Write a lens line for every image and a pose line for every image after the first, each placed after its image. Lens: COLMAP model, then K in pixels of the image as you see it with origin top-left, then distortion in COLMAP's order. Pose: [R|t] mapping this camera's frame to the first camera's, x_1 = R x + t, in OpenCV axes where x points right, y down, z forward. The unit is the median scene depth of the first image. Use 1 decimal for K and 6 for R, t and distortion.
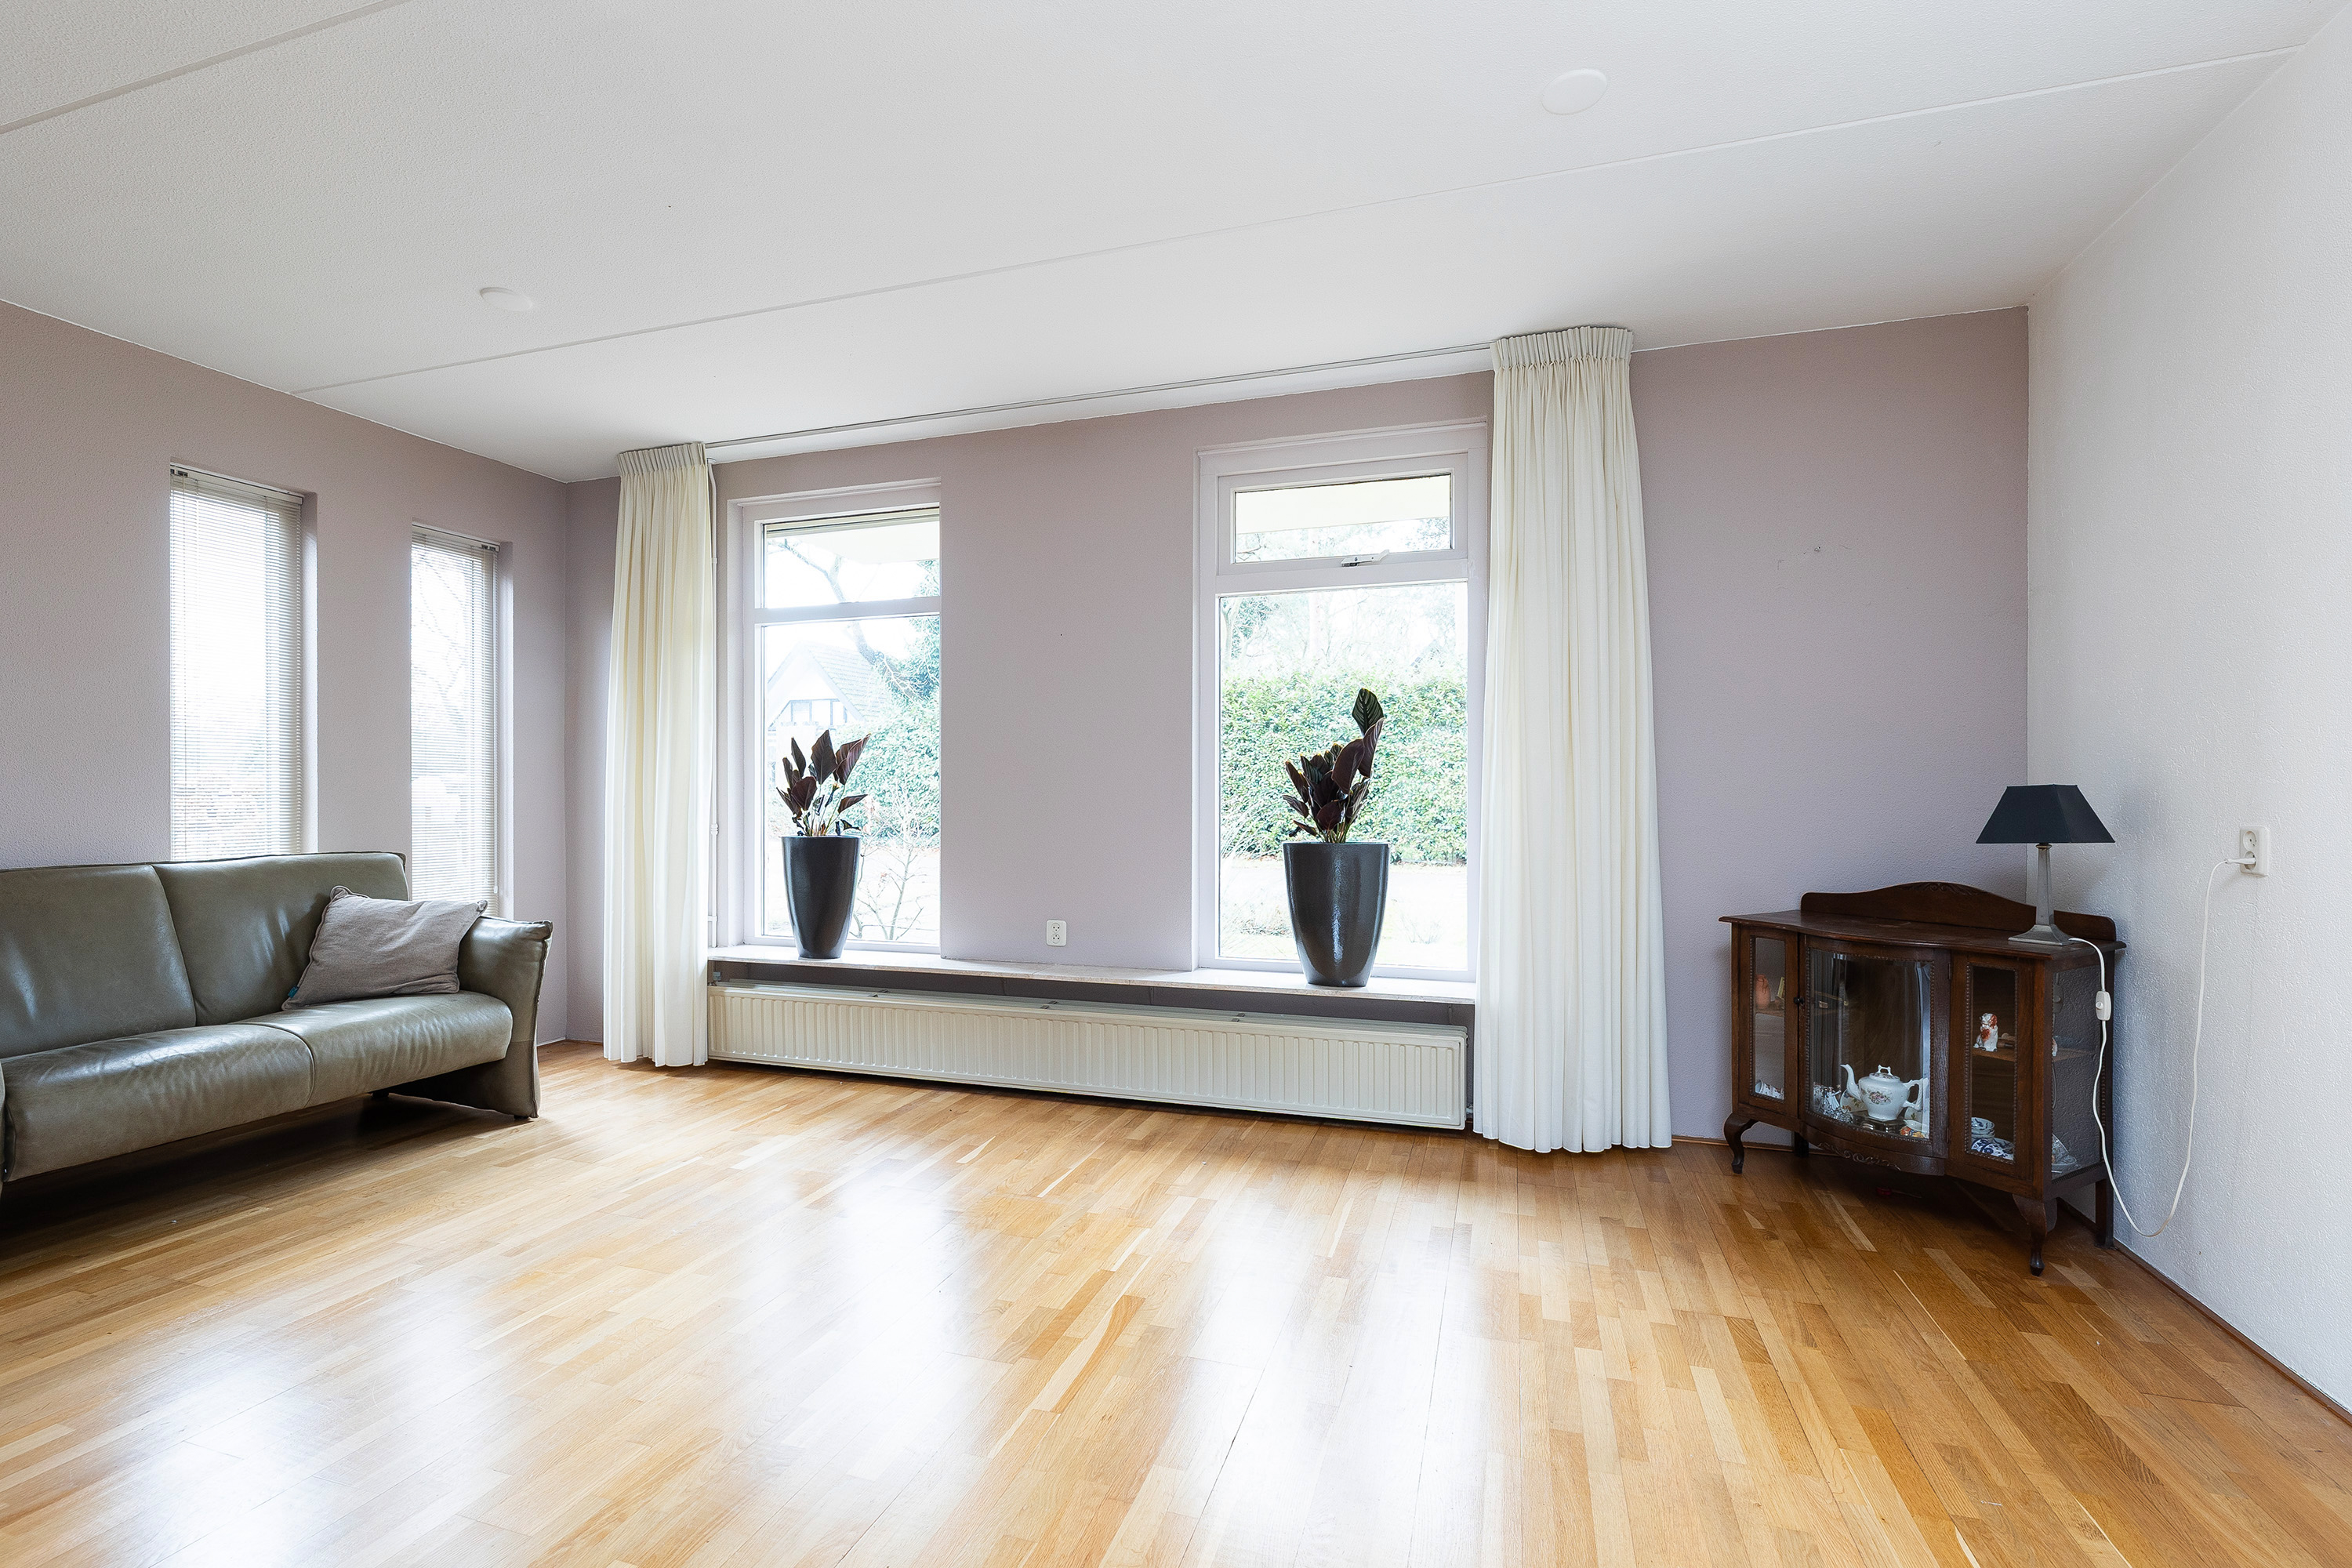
lens RADIAL K [[1066.5, 0, 1167.0], [0, 1066.5, 797.2], [0, 0, 1]] dist [0.001634, 0.000527]
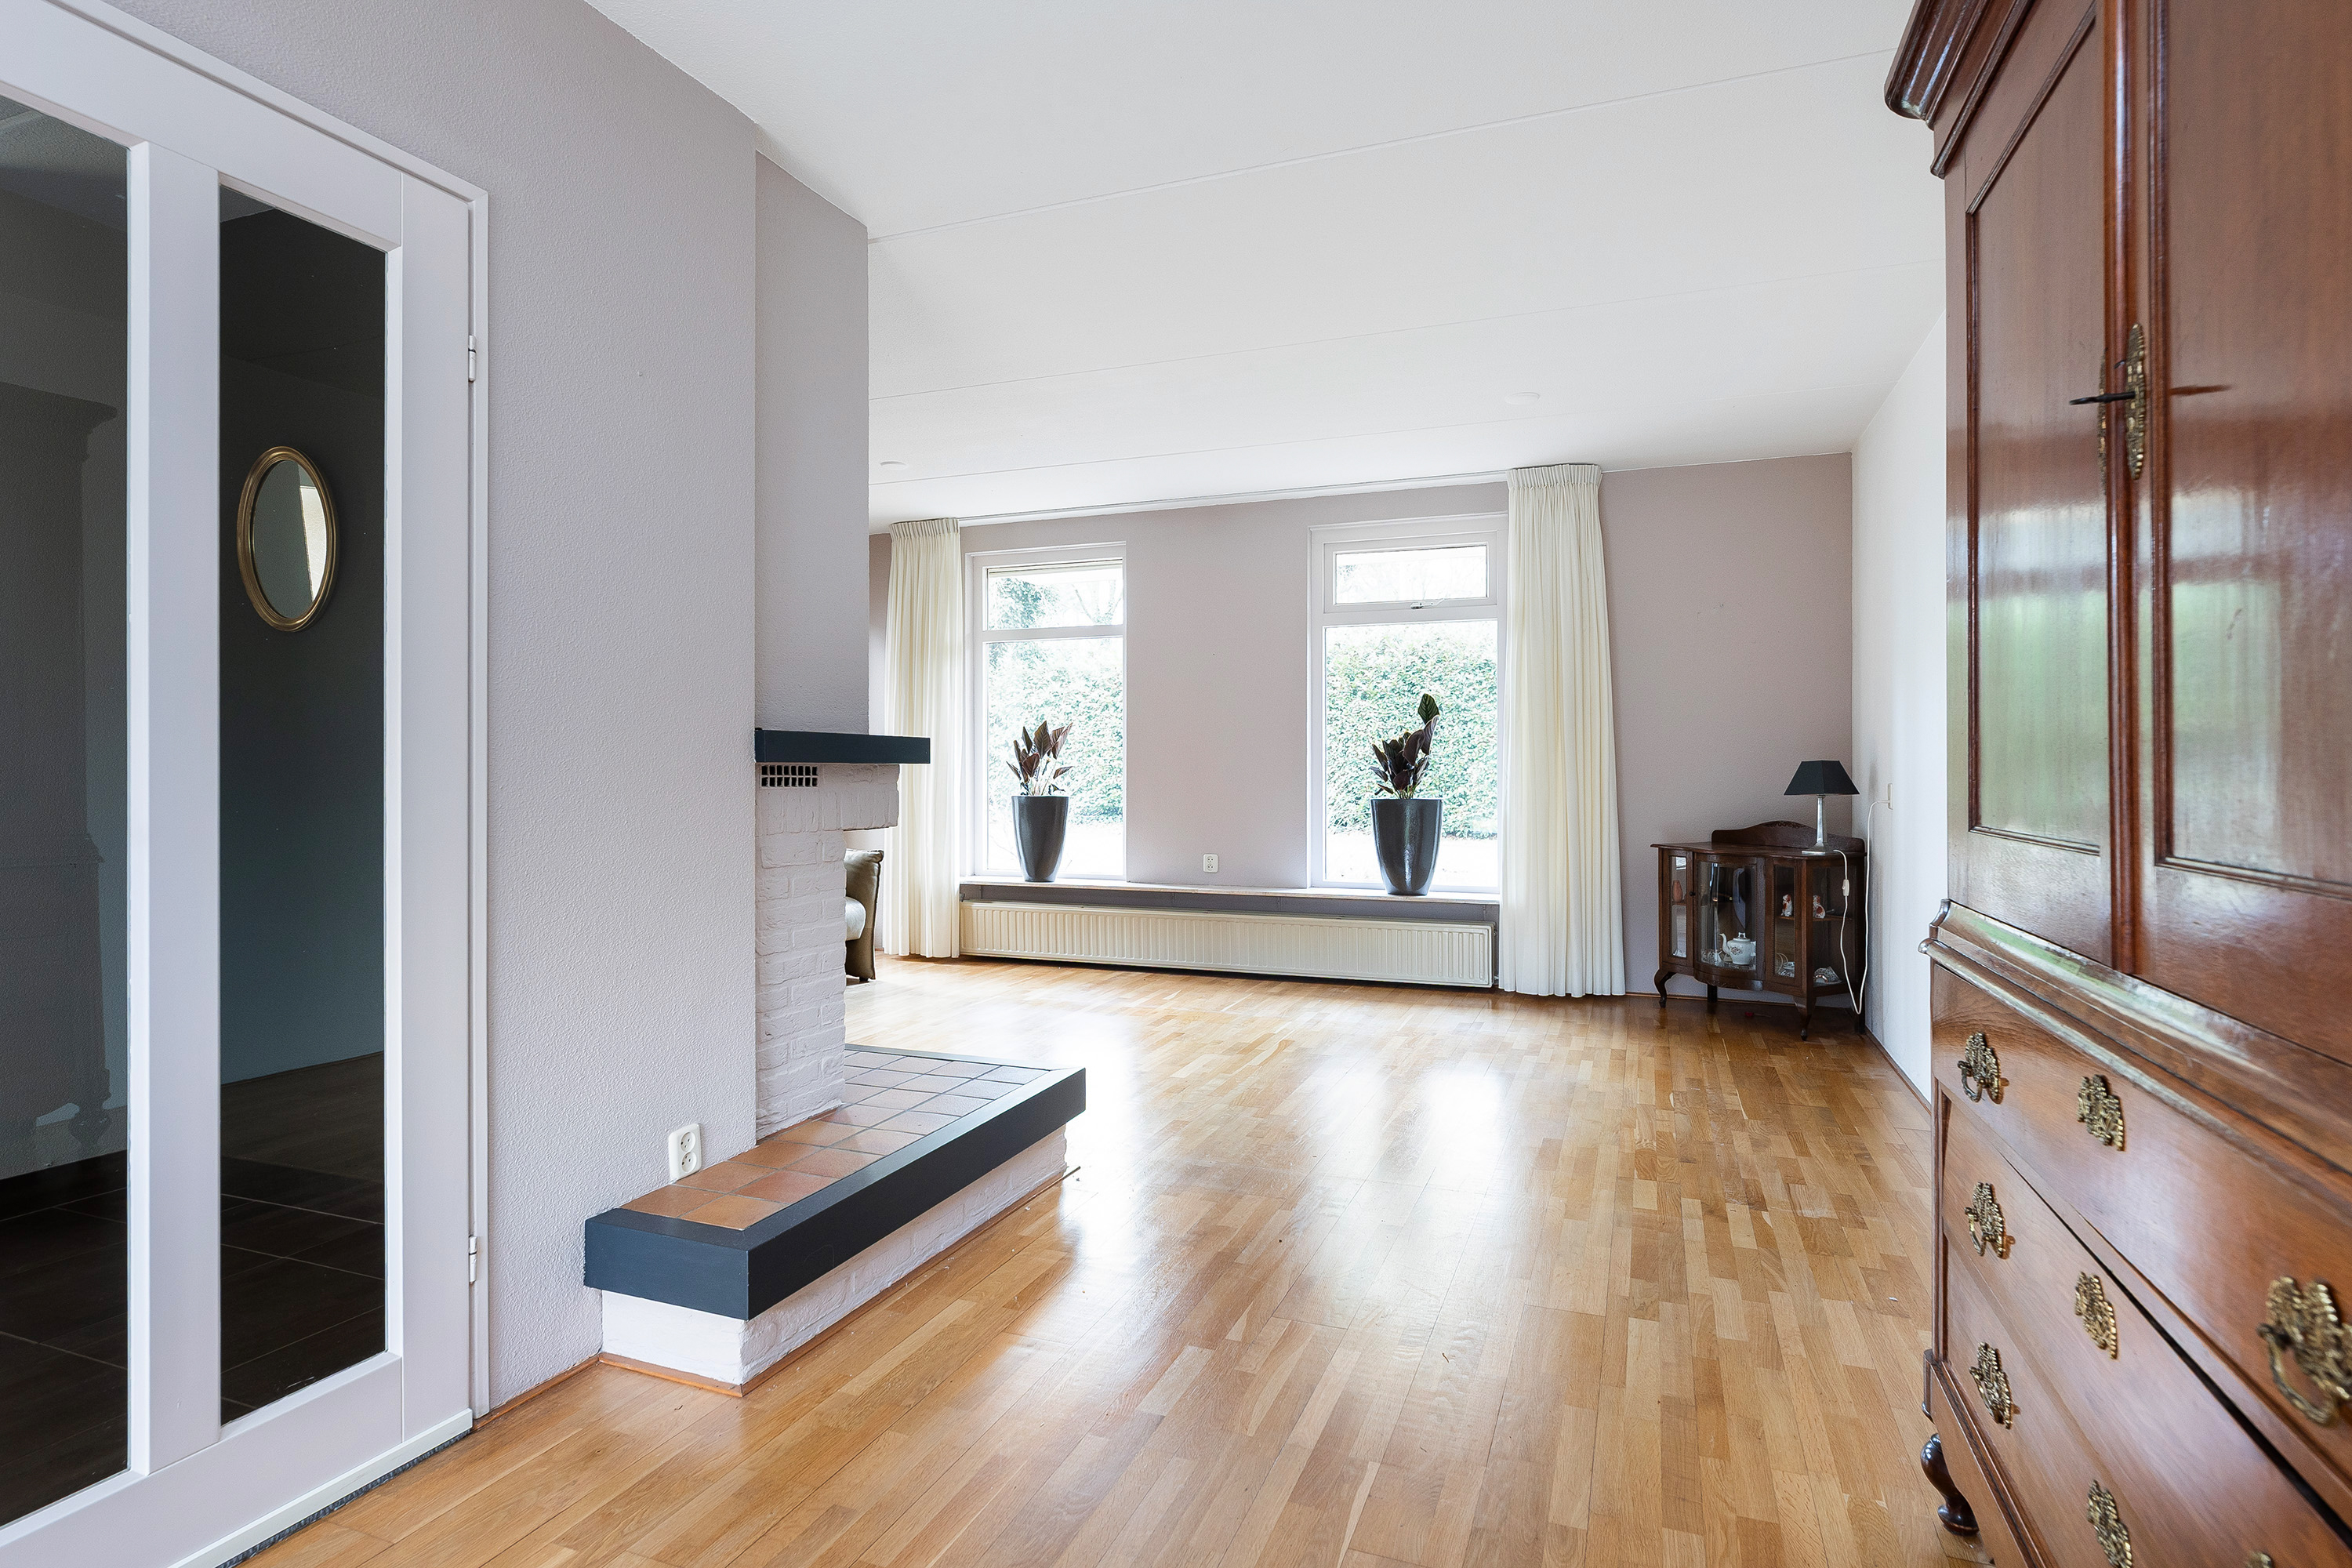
lens RADIAL K [[1222.2, 0, 1173.2], [0, 1222.2, 765.6], [0, 0, 1]] dist [-0.000382, -0.000088]
pose [[0.998612, -0.000503, -0.052669, -0.074787], [0.000375, 0.999997, -0.002436, 0.000916], [0.052670, 0.002413, 0.998609, -0.700486]]
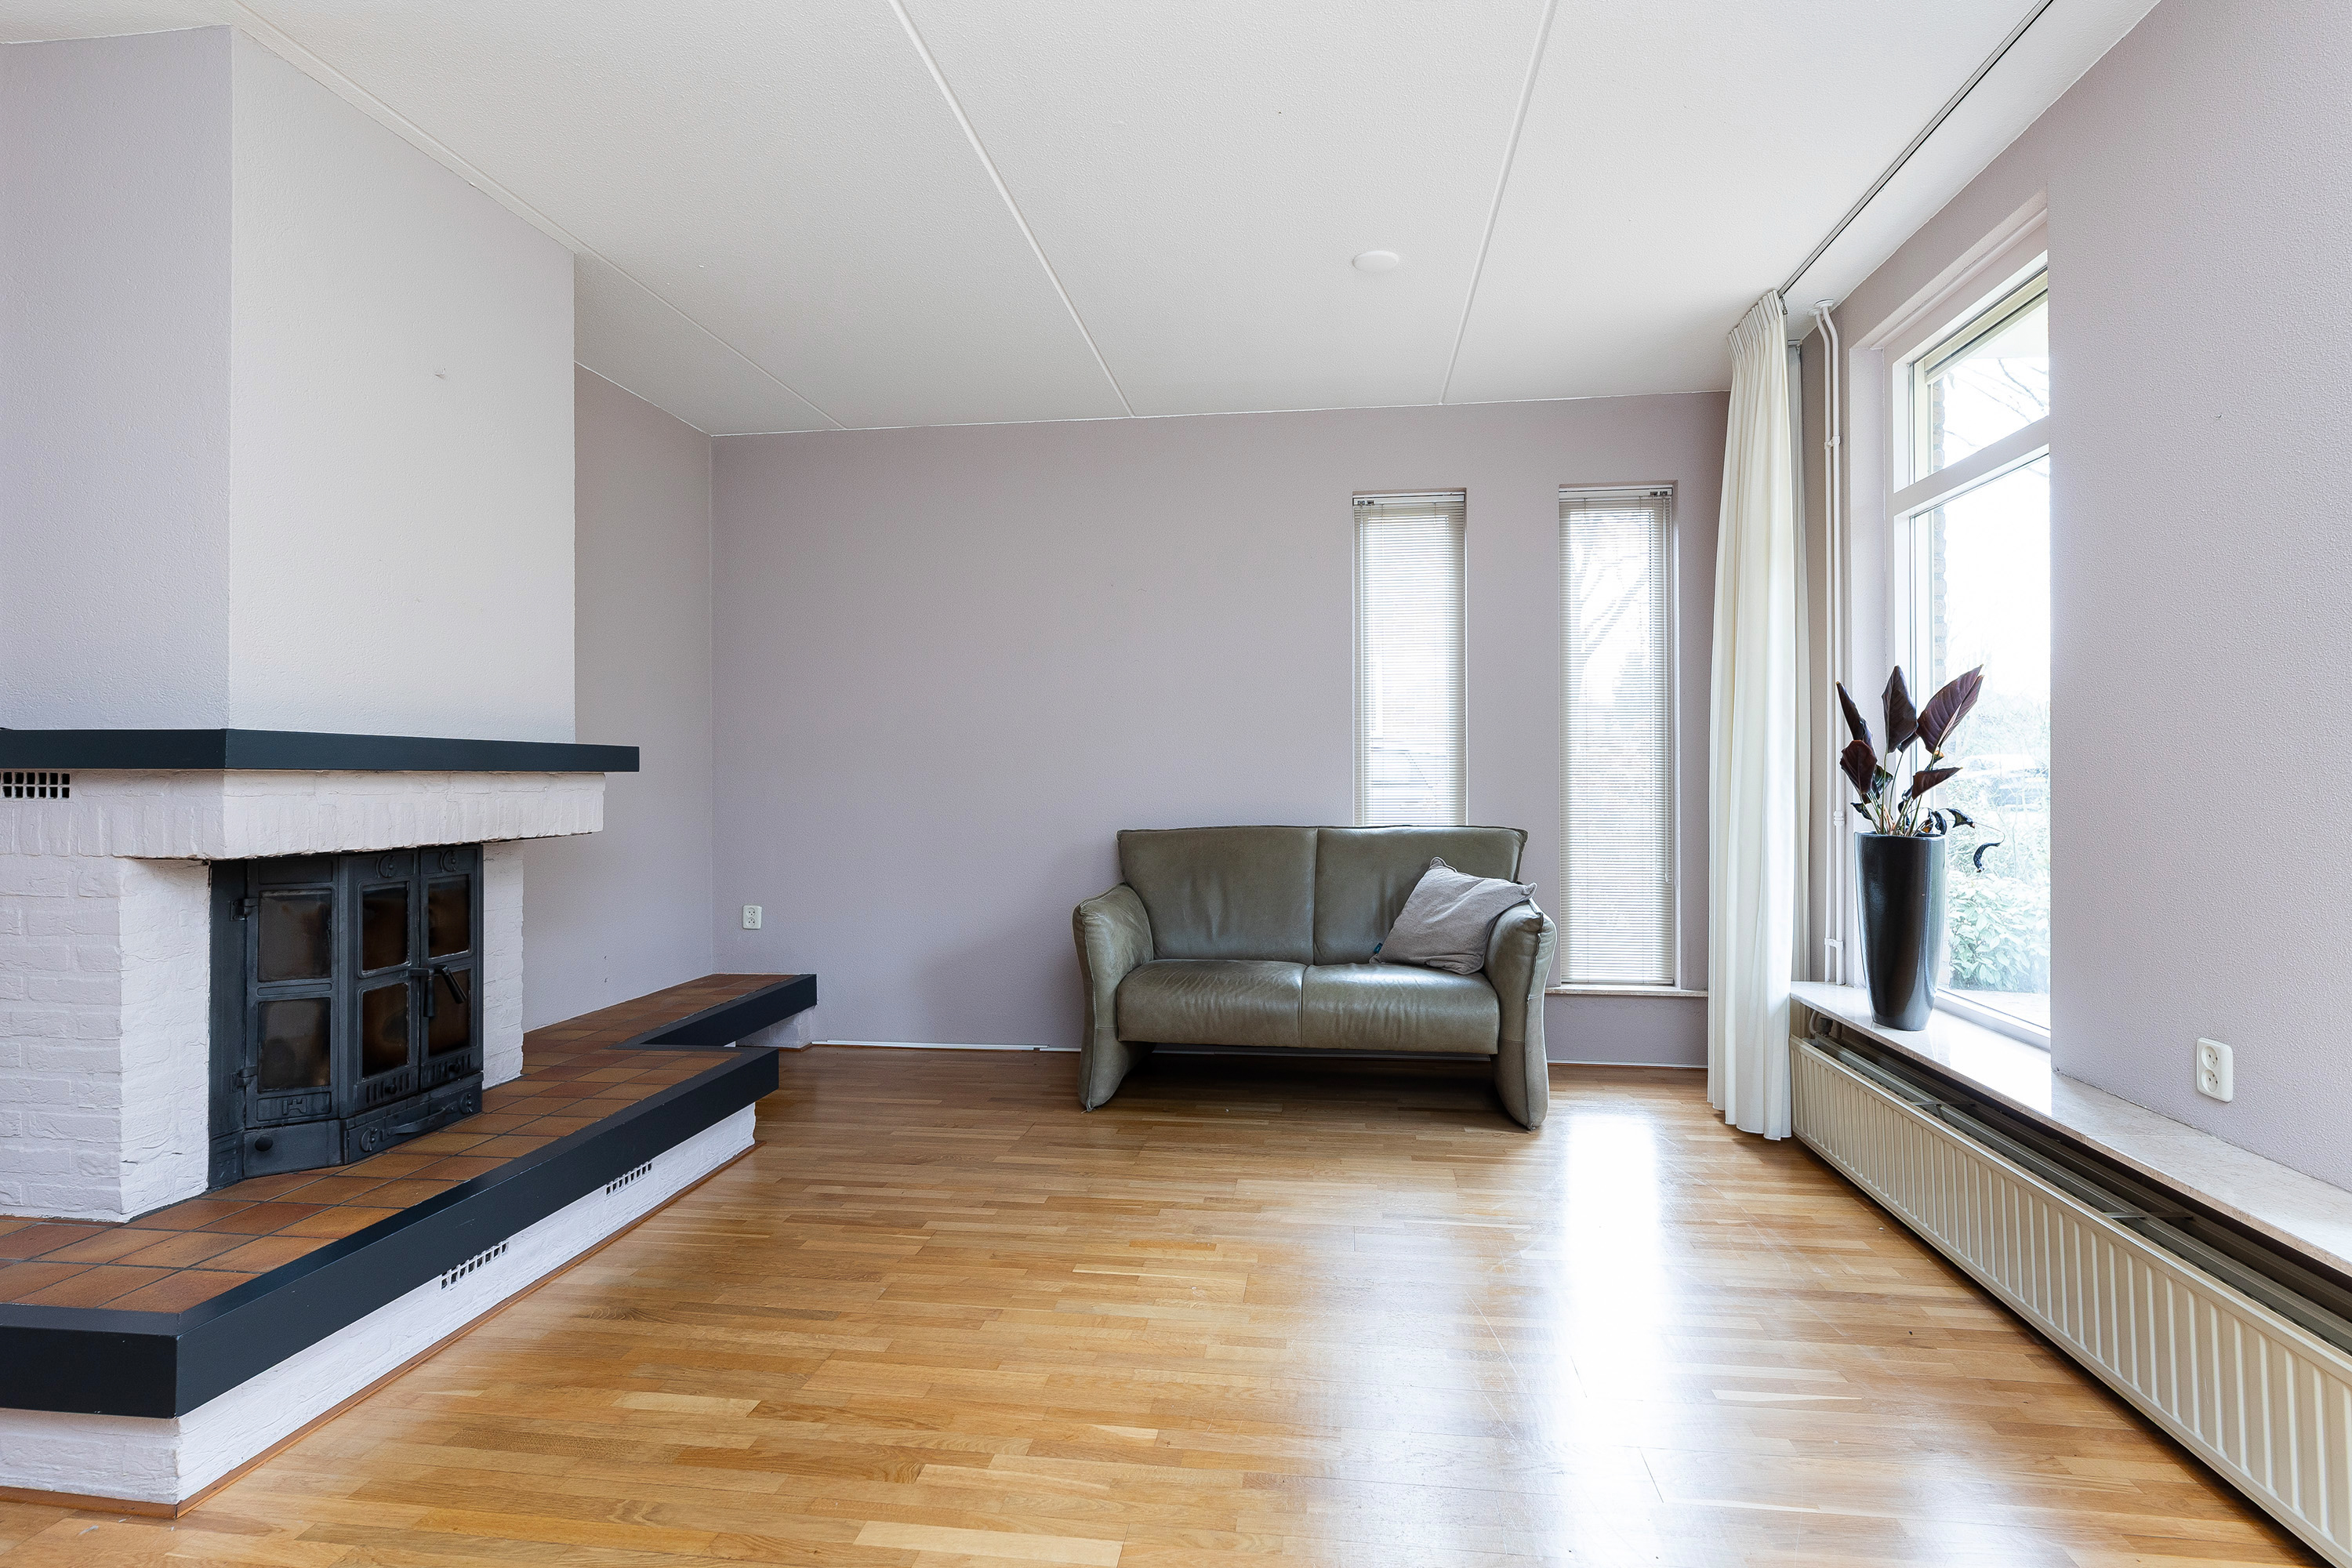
lens RADIAL K [[1222.2, 0, 1177.1], [0, 1222.2, 765.7], [0, 0, 1]] dist [-0.000382, -0.000088]
pose [[0.184924, -0.006562, -0.982731, 0.365419], [0.000283, 0.999978, -0.006624, 0.000033], [0.982753, 0.000947, 0.184922, 0.512759]]
